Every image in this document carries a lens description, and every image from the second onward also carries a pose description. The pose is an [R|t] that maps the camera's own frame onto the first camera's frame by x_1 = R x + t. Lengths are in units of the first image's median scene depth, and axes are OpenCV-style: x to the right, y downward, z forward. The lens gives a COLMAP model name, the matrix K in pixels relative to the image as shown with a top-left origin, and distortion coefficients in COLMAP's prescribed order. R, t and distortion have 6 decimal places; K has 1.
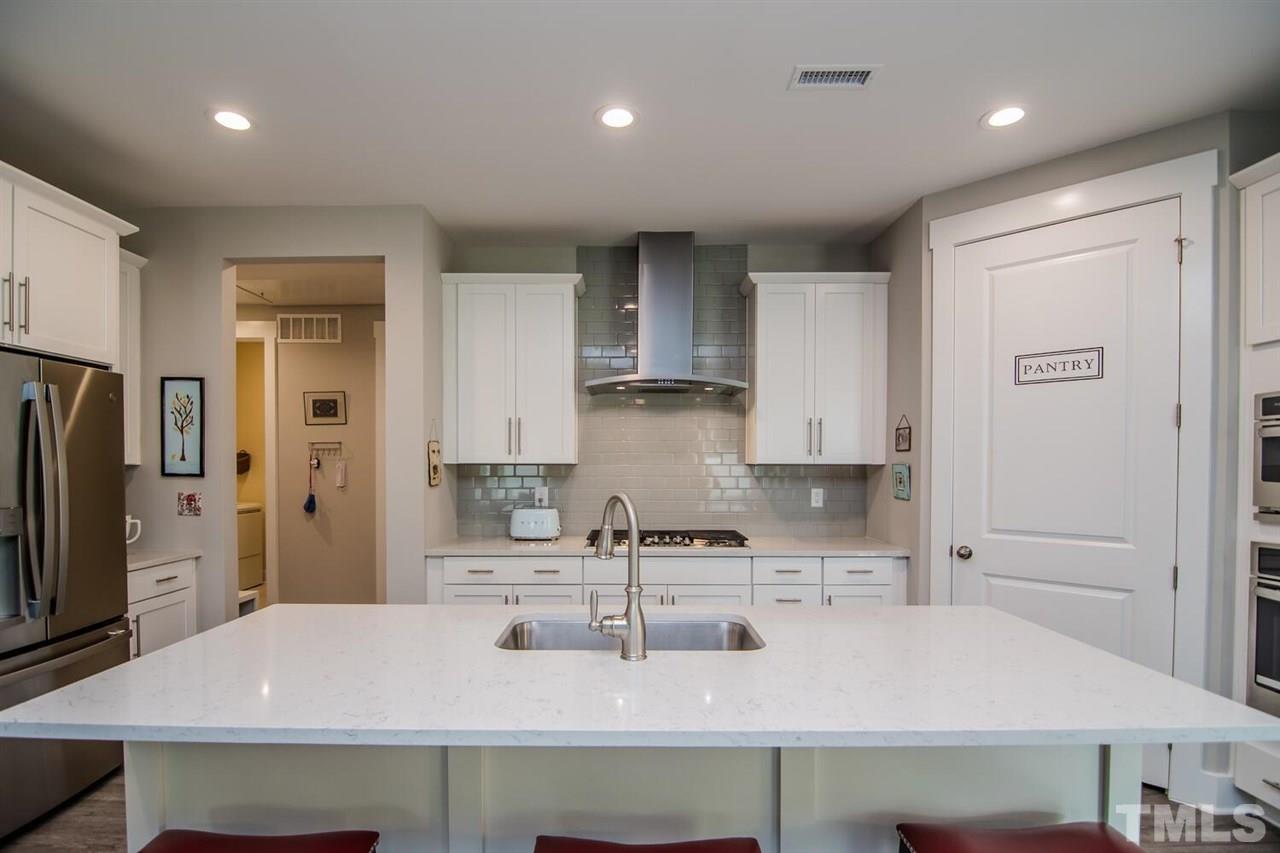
lens RADIAL K [[642.1, 0, 618.5], [0, 642.1, 470.5], [0, 0, 1]] dist [-0.002998, -0.006155]
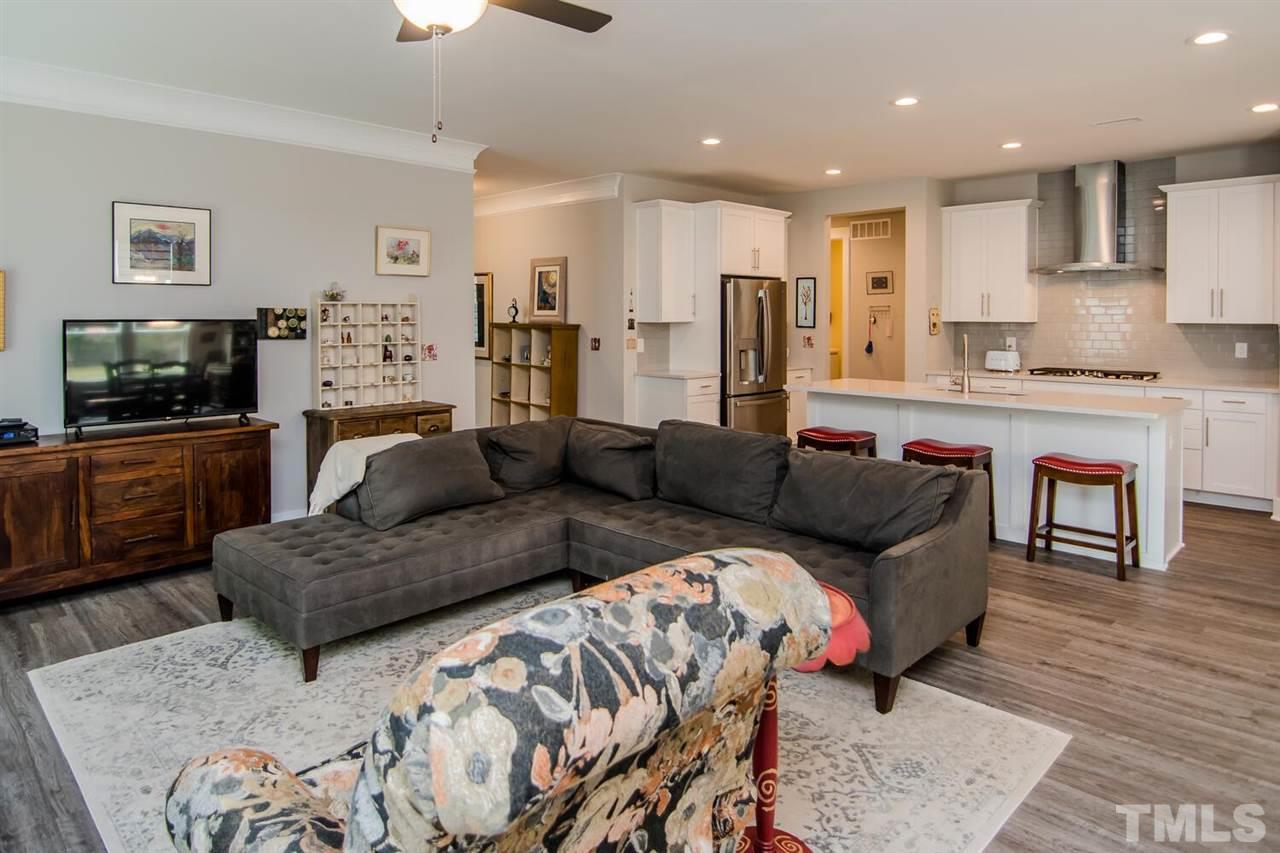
lens RADIAL K [[778.3, 0, 607.6], [0, 778.3, 330.6], [0, 0, 1]] dist [-0.020565, 0.004611]
pose [[0.703153, 0.013854, -0.710904, 0.591221], [-0.006765, 0.999895, 0.012794, -0.008036], [0.711007, -0.004187, 0.703173, -1.111437]]
